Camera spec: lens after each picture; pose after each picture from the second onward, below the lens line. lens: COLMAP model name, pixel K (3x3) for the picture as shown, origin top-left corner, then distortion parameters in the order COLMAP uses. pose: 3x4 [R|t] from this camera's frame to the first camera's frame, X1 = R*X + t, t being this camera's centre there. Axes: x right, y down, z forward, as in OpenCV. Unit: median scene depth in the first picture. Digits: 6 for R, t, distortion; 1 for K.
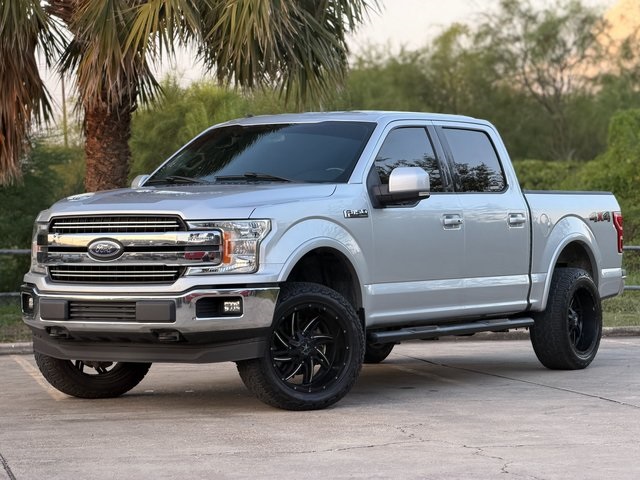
lens RADIAL K [[1934.5, 0, 338.7], [0, 1934.5, 239.9], [0, 0, 1]] dist [0.242087, -0.676606]
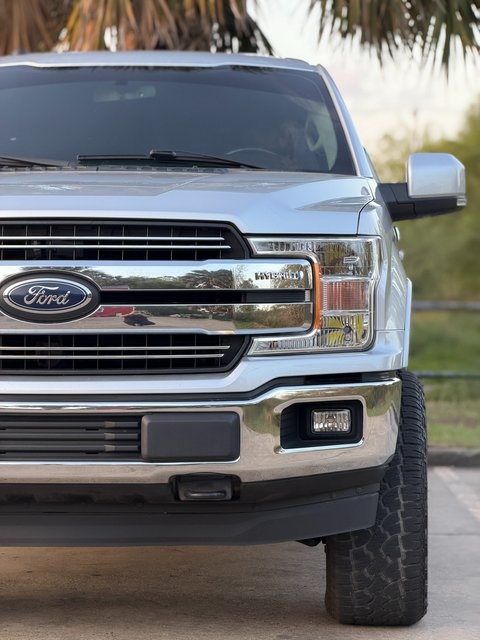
lens RADIAL K [[1934.5, 0, 240.0], [0, 1934.5, 320.0], [0, 0, 1]] dist [0.242087, -0.676606]
pose [[0.877316, 0.004489, 0.479893, -0.290097], [-0.008325, 0.999948, 0.005867, 0.007063], [-0.479842, -0.009142, 0.877308, 0.584412]]
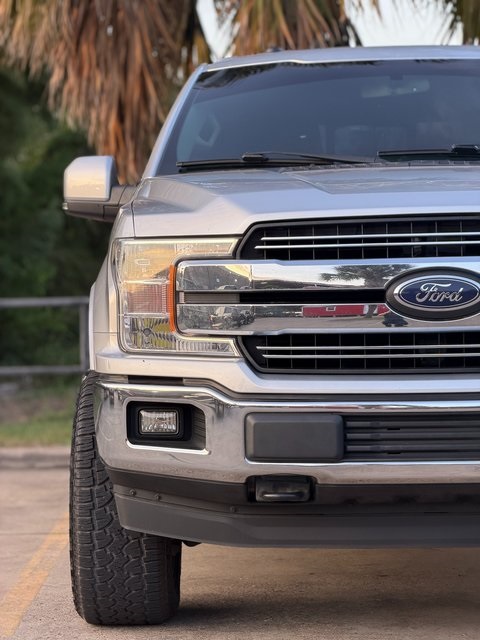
lens RADIAL K [[1934.5, 0, 240.0], [0, 1934.5, 320.0], [0, 0, 1]] dist [0.242087, -0.676606]
pose [[0.864289, -0.014406, 0.502789, -0.372832], [0.013165, 0.999895, 0.006019, 0.007359], [-0.502823, 0.001417, 0.864388, 0.638842]]
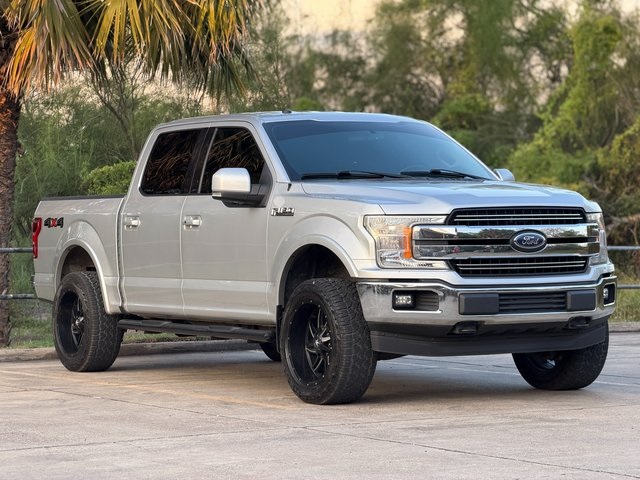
lens RADIAL K [[1934.5, 0, 338.7], [0, 1934.5, 239.9], [0, 0, 1]] dist [0.242087, -0.676606]
pose [[0.451058, -0.000017, 0.892495, -1.048865], [0.015074, 0.999857, -0.007600, 0.010219], [-0.892368, 0.016881, 0.450994, 0.627089]]
